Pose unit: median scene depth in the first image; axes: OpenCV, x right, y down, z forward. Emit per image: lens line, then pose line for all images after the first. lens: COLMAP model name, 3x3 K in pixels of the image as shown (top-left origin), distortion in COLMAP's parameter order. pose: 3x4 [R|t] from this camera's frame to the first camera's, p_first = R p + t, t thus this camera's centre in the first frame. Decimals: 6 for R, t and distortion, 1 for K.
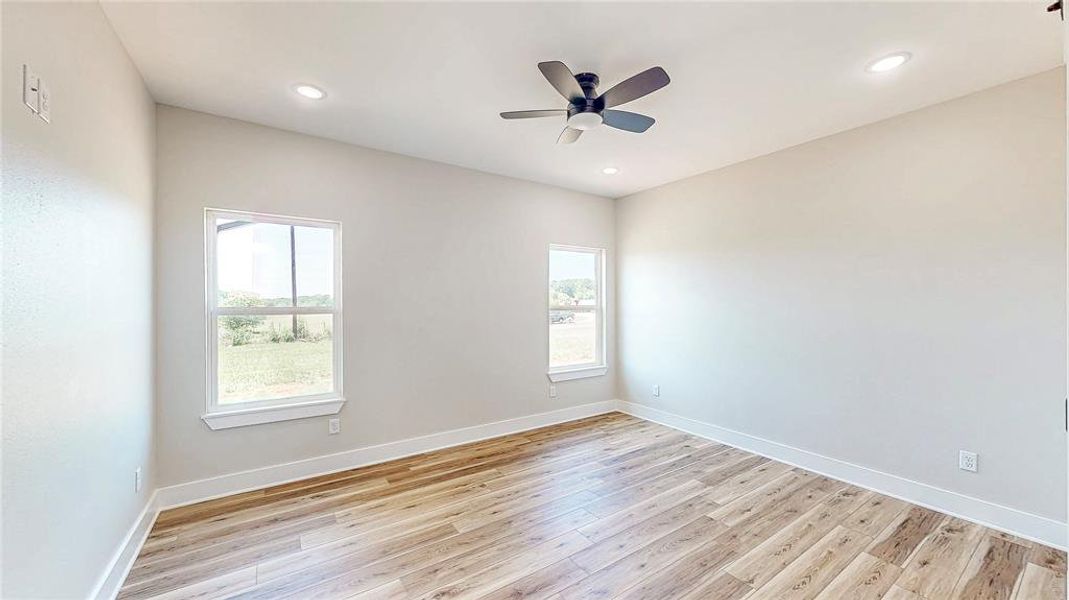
lens RADIAL K [[394.1, 0, 536.1], [0, 394.1, 300.2], [0, 0, 1]] dist [-0.001809, -0.000006]
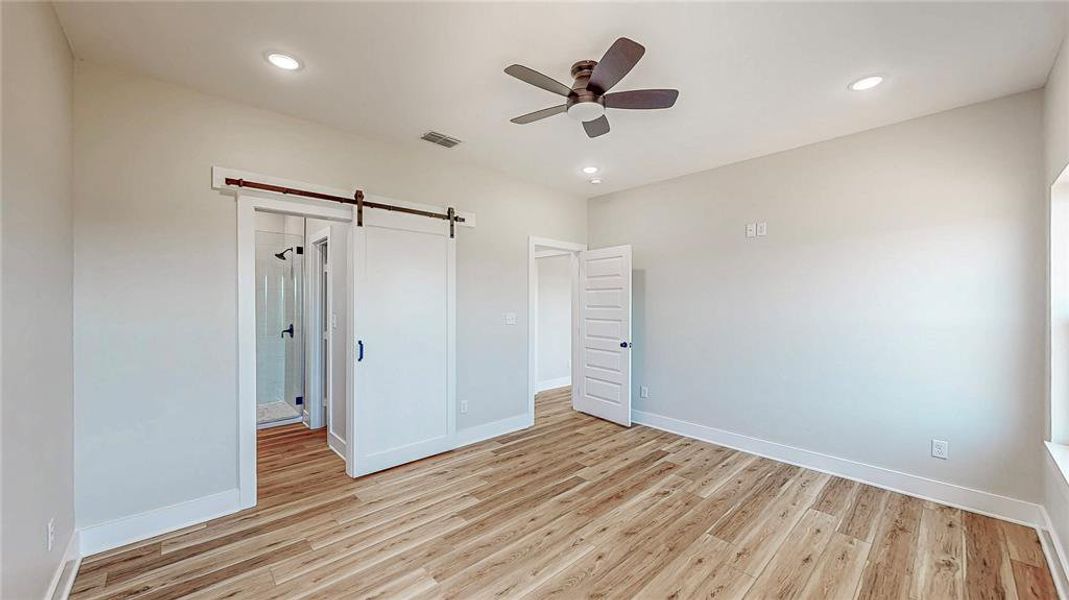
lens RADIAL K [[392.7, 0, 534.0], [0, 392.7, 302.8], [0, 0, 1]] dist [0.002369, 0.000108]
pose [[-0.988733, -0.000602, -0.149691, 0.309014], [-0.000076, 0.999994, -0.003519, 0.006632], [0.149692, -0.003467, -0.988727, 1.515051]]
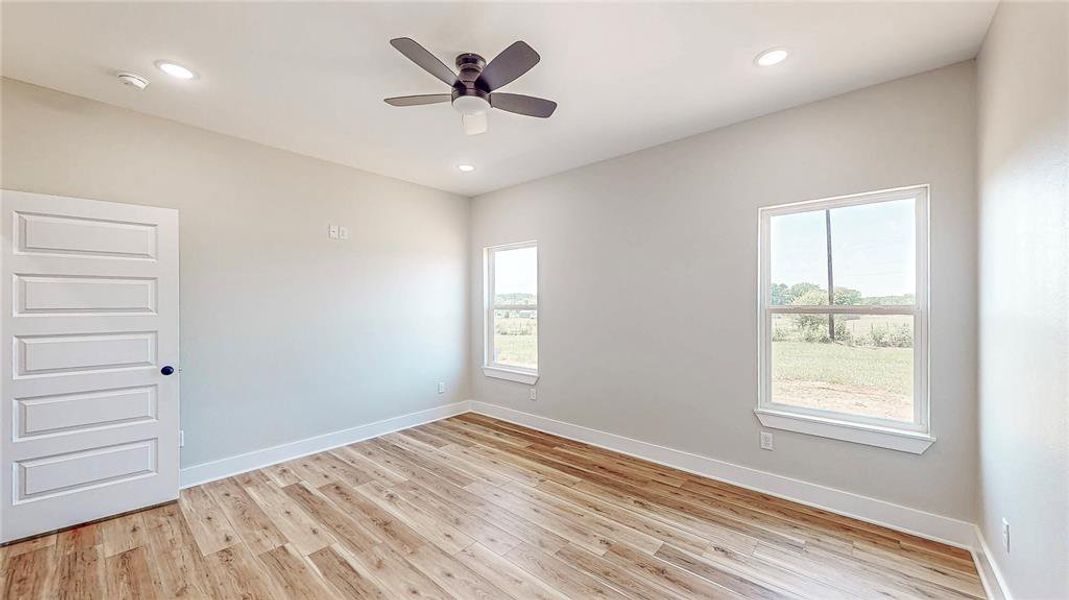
lens RADIAL K [[392.7, 0, 534.0], [0, 392.7, 302.8], [0, 0, 1]] dist [0.002369, 0.000108]
pose [[0.250288, 0.000807, -0.968171, 0.836440], [0.009036, 0.999954, 0.003169, 0.005763], [0.968129, -0.009541, 0.250269, 0.719837]]
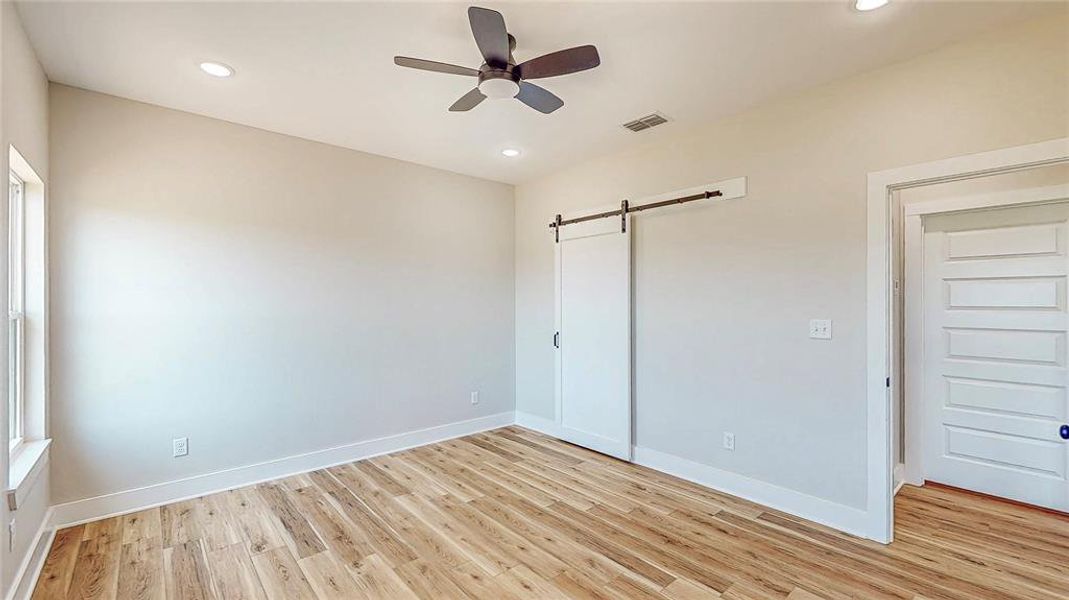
lens RADIAL K [[441.4, 0, 533.5], [0, 441.4, 303.0], [0, 0, 1]] dist [-0.000917, -0.000214]
pose [[-0.118445, 0.004960, 0.992948, -0.659042], [-0.003495, 0.999979, -0.005412, 0.011721], [-0.992955, -0.004111, -0.118425, 0.821039]]
